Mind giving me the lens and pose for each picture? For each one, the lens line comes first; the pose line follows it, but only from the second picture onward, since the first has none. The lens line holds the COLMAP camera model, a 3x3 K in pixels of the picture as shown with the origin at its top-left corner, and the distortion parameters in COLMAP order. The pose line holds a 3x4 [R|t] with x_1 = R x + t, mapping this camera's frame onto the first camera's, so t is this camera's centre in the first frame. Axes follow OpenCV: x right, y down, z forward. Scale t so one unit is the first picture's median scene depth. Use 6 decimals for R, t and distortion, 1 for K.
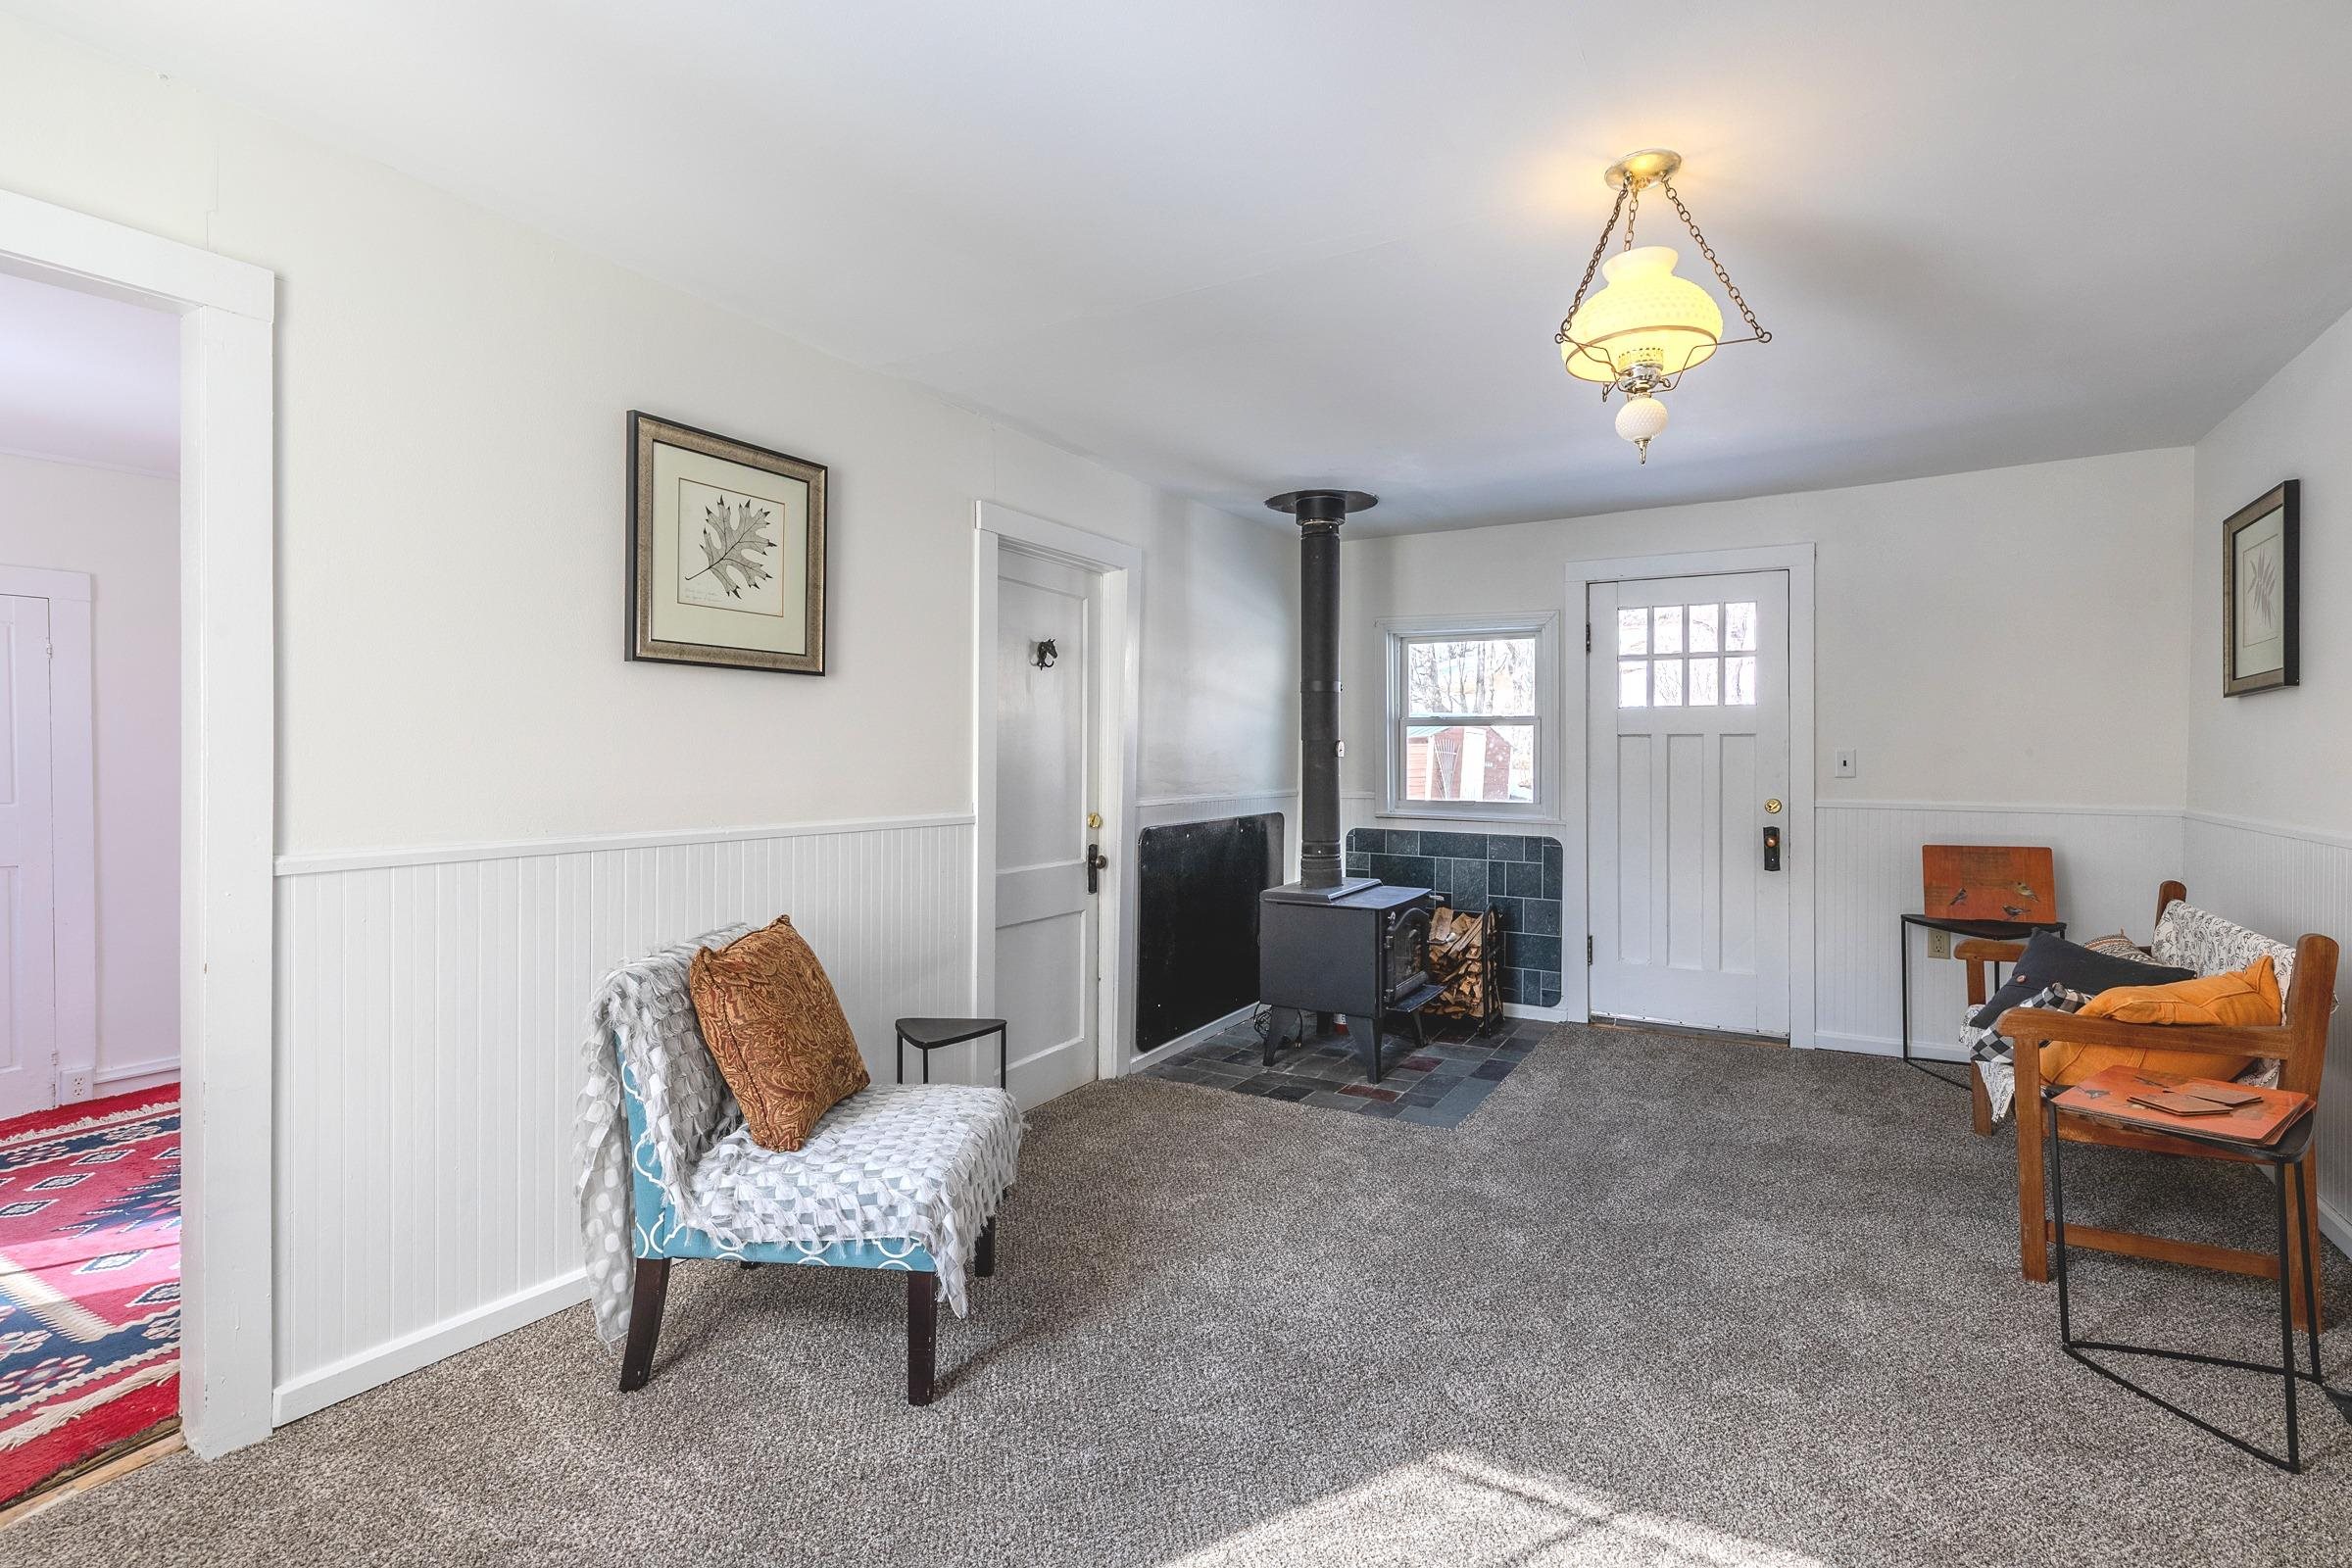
lens RADIAL K [[1088.2, 0, 1182.1], [0, 1088.2, 765.6], [0, 0, 1]] dist [-0.042413, -0.000152]
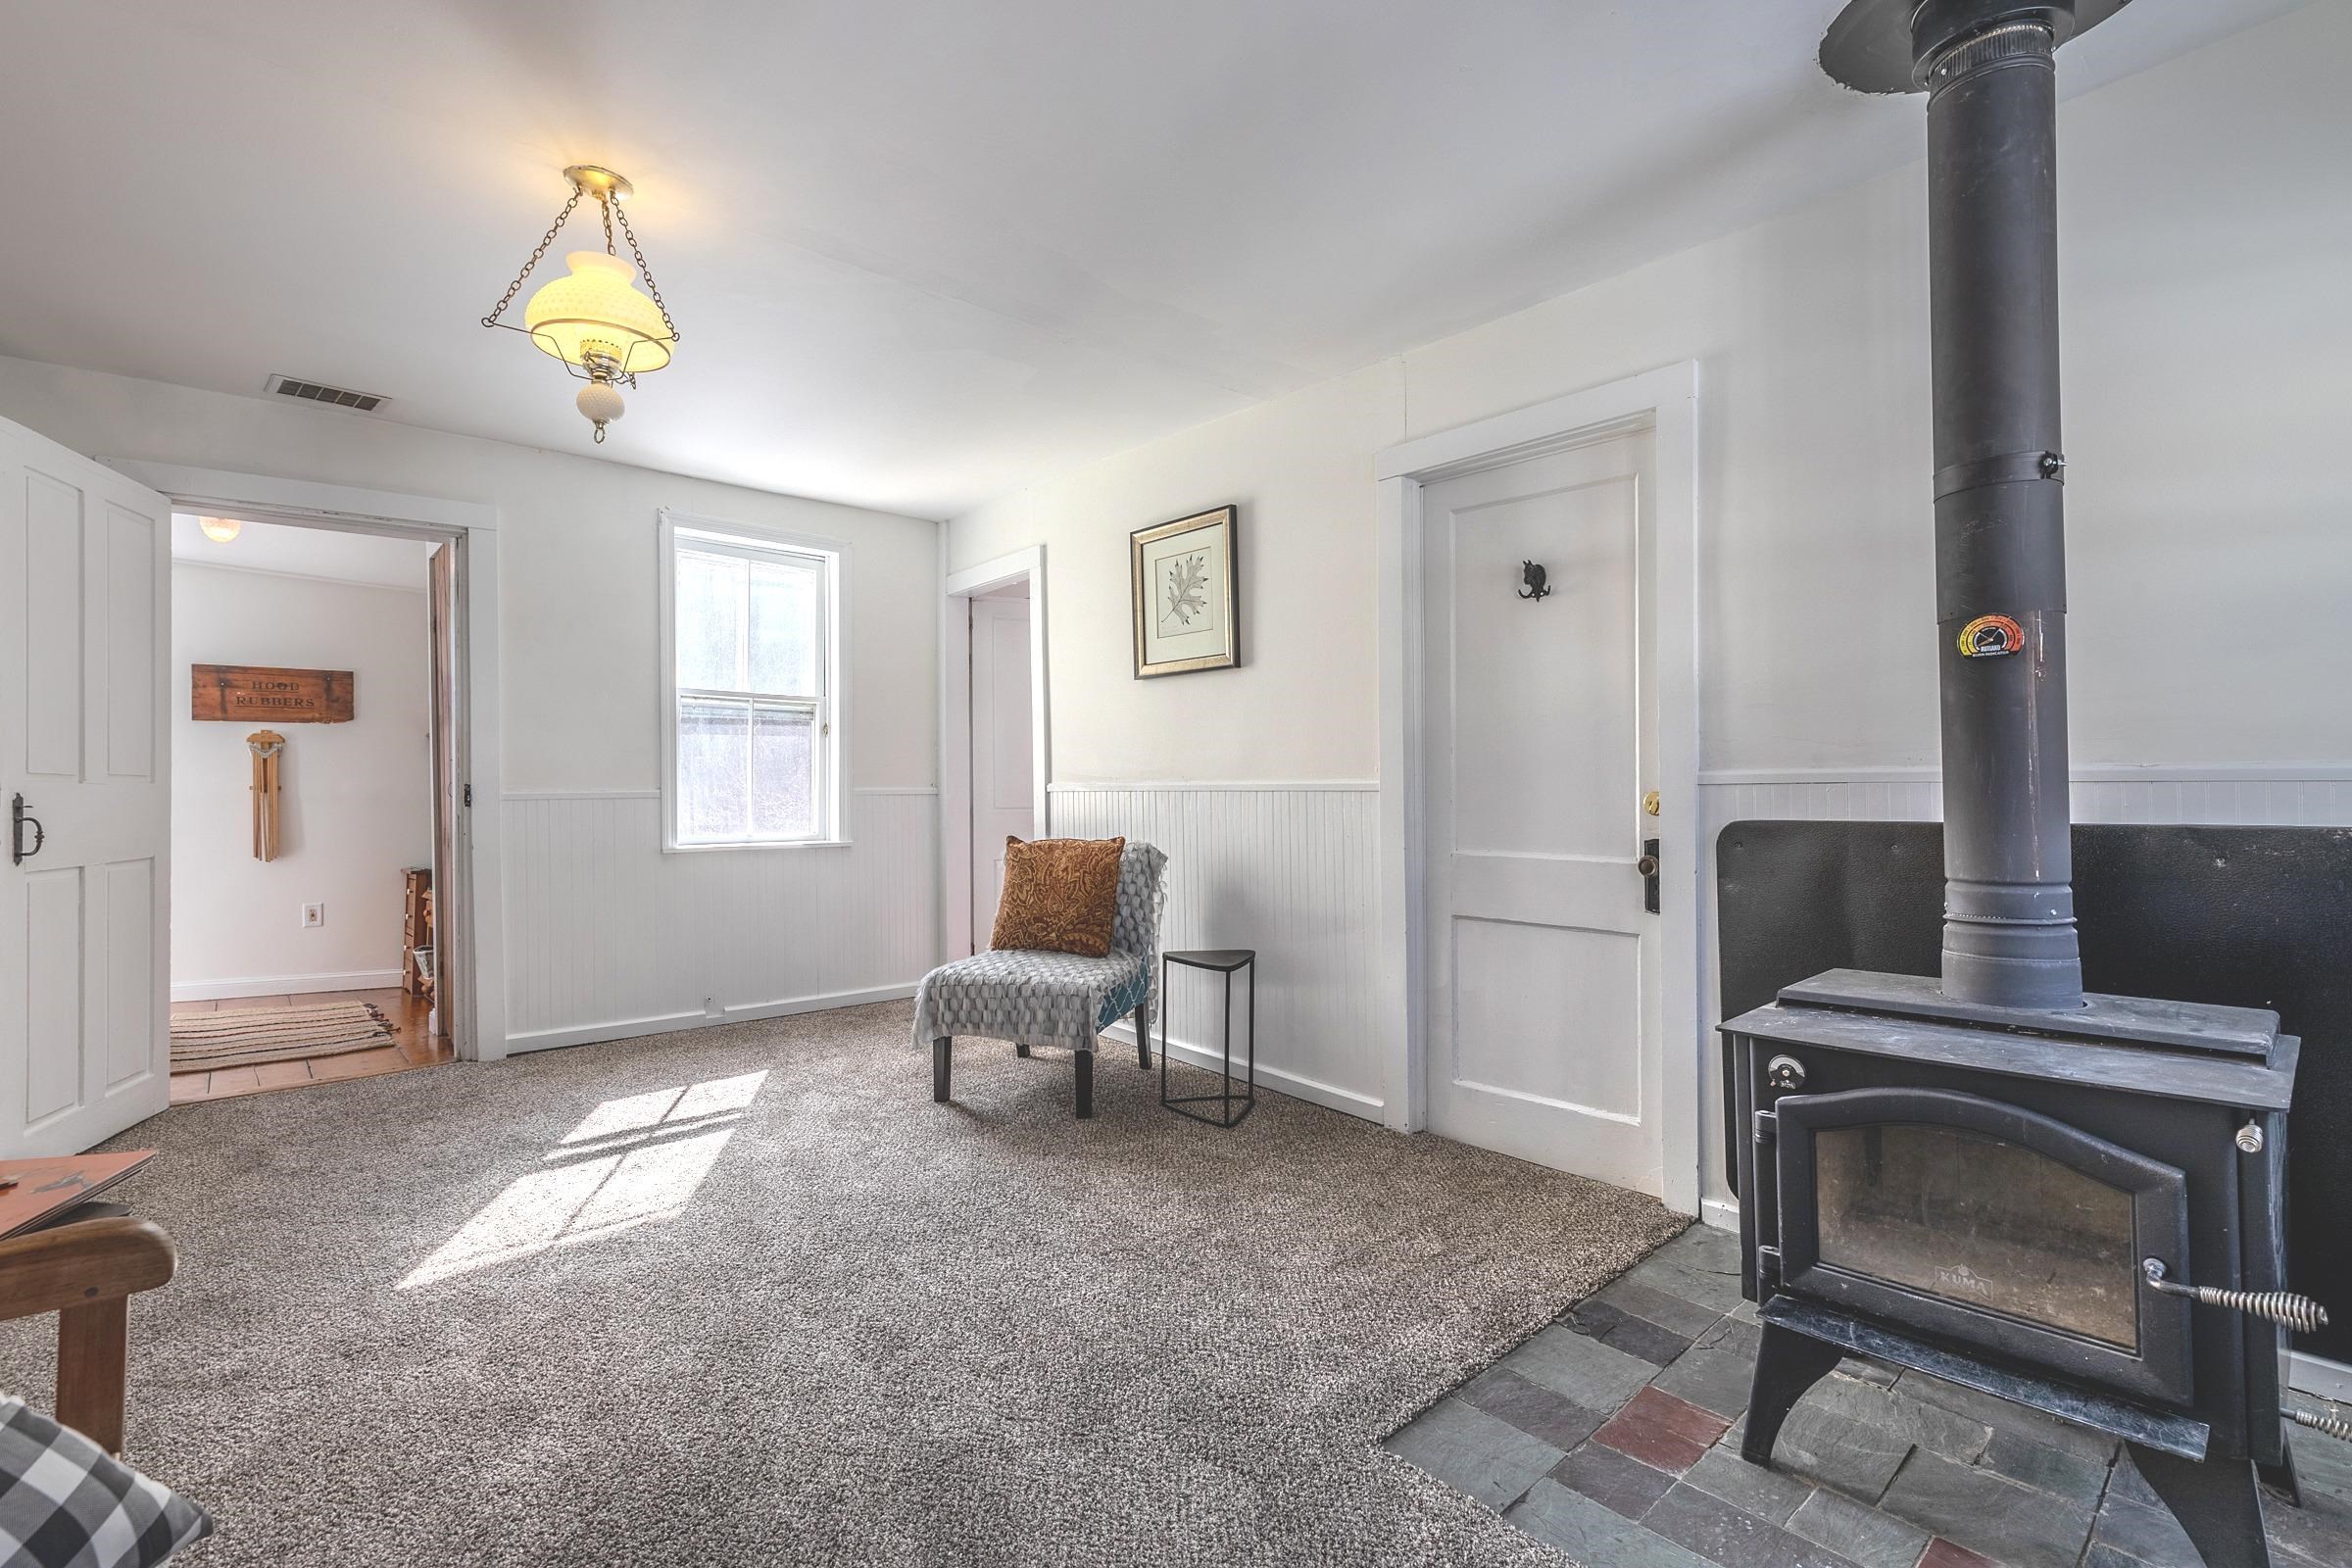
lens RADIAL K [[1091.0, 0, 1172.4], [0, 1091.0, 770.2], [0, 0, 1]] dist [0.014885, -0.000449]
pose [[-0.300831, -0.008501, -0.953639, 0.988978], [0.002840, 0.999948, -0.009810, 0.055297], [0.953673, -0.005660, -0.300792, 1.408526]]
